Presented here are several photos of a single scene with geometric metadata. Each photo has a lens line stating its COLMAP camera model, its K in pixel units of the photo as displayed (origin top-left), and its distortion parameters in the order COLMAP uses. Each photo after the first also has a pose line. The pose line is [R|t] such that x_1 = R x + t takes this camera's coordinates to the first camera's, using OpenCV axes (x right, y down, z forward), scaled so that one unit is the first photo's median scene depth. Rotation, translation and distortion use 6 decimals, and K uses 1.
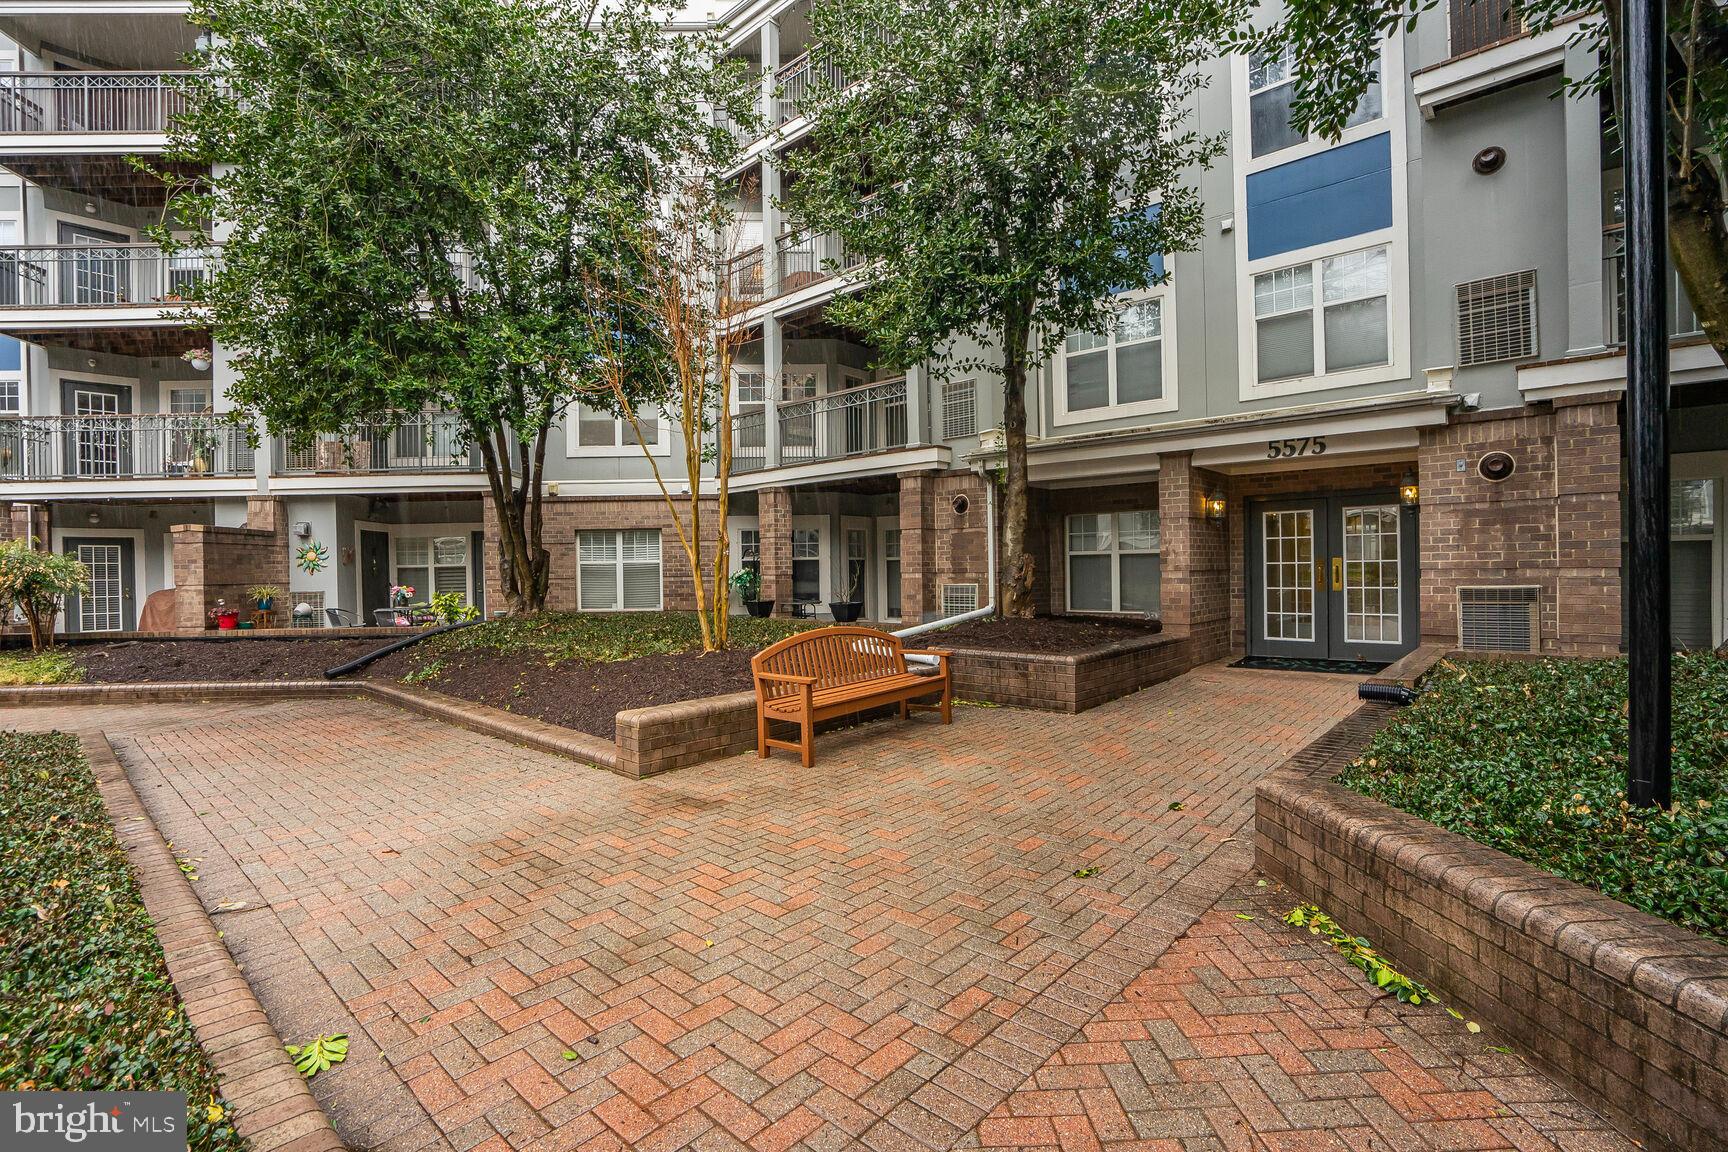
lens RADIAL K [[802.5, 0, 862.6], [0, 802.5, 575.3], [0, 0, 1]] dist [-0.035801, 0.013148]
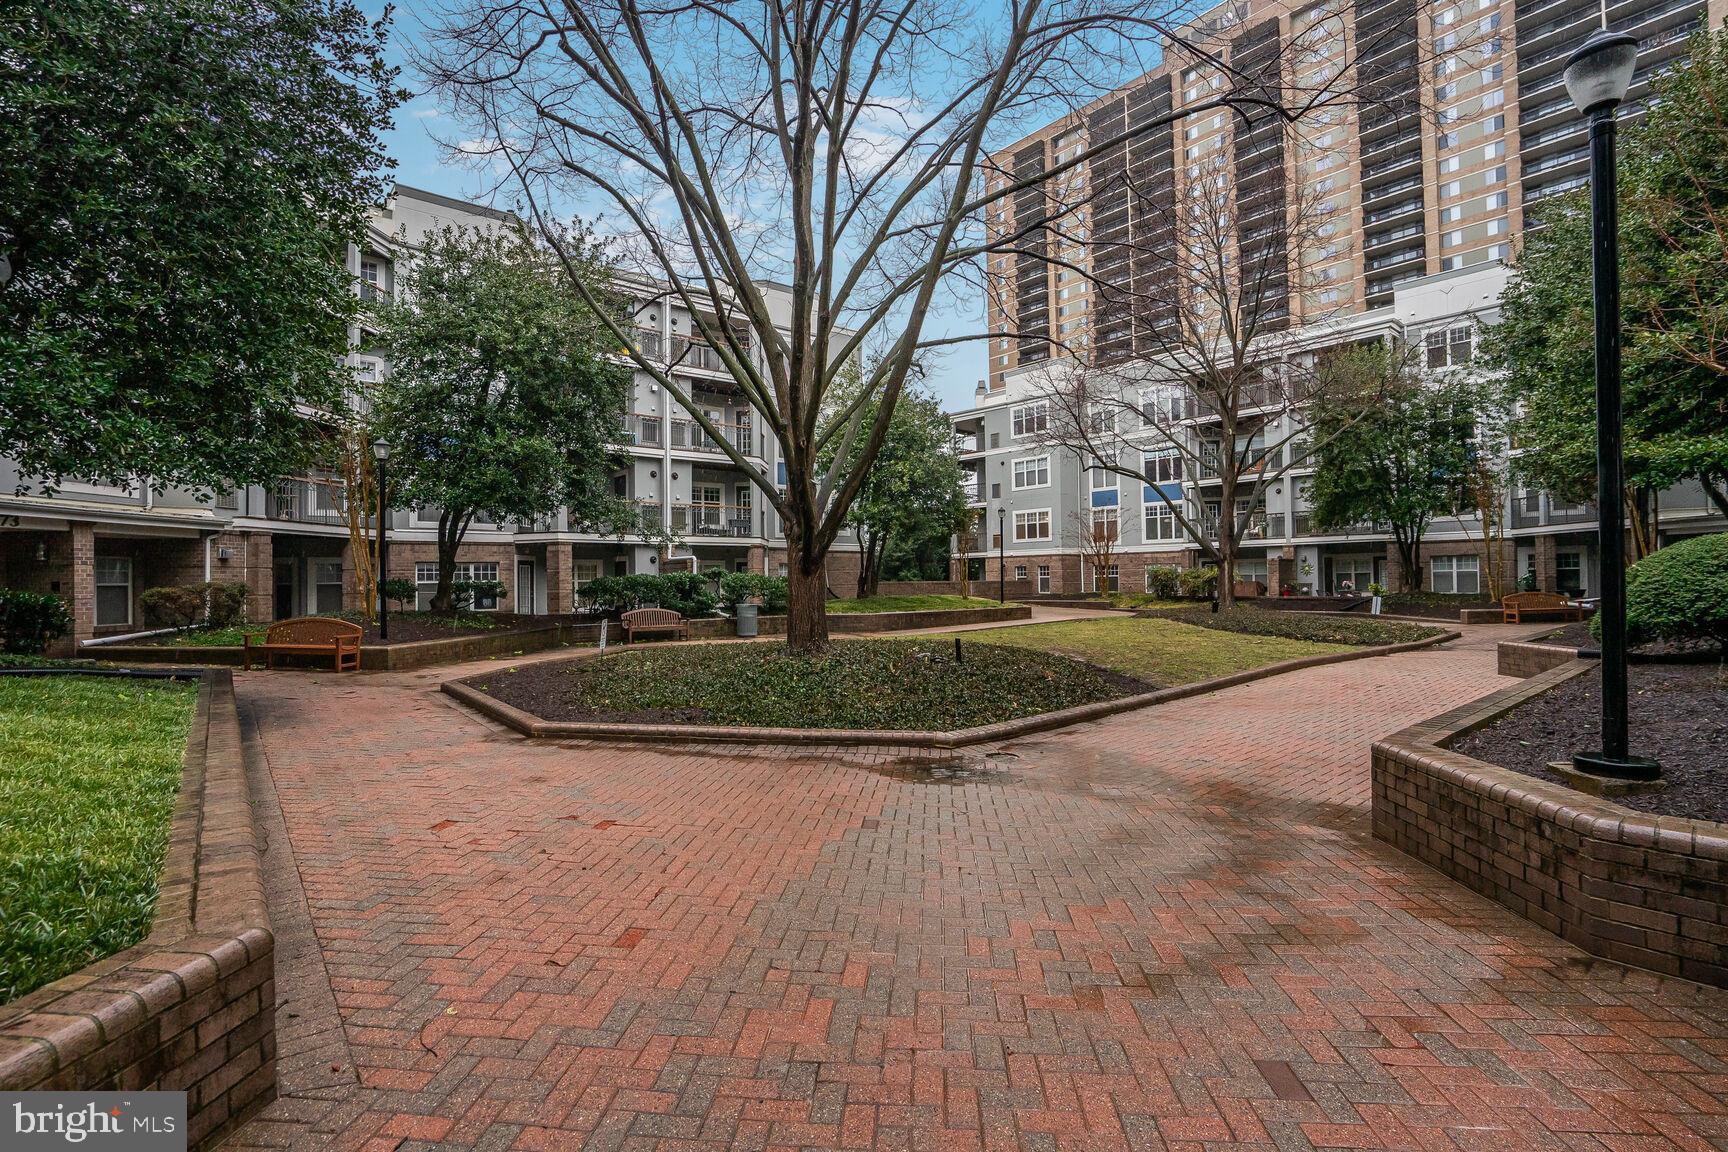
lens RADIAL K [[802.5, 0, 861.1], [0, 802.5, 573.1], [0, 0, 1]] dist [-0.035801, 0.013148]
pose [[0.600378, -0.001352, -0.799715, 0.444393], [-0.006445, 0.999958, -0.006530, 0.014153], [0.799690, 0.009074, 0.600344, -1.581315]]
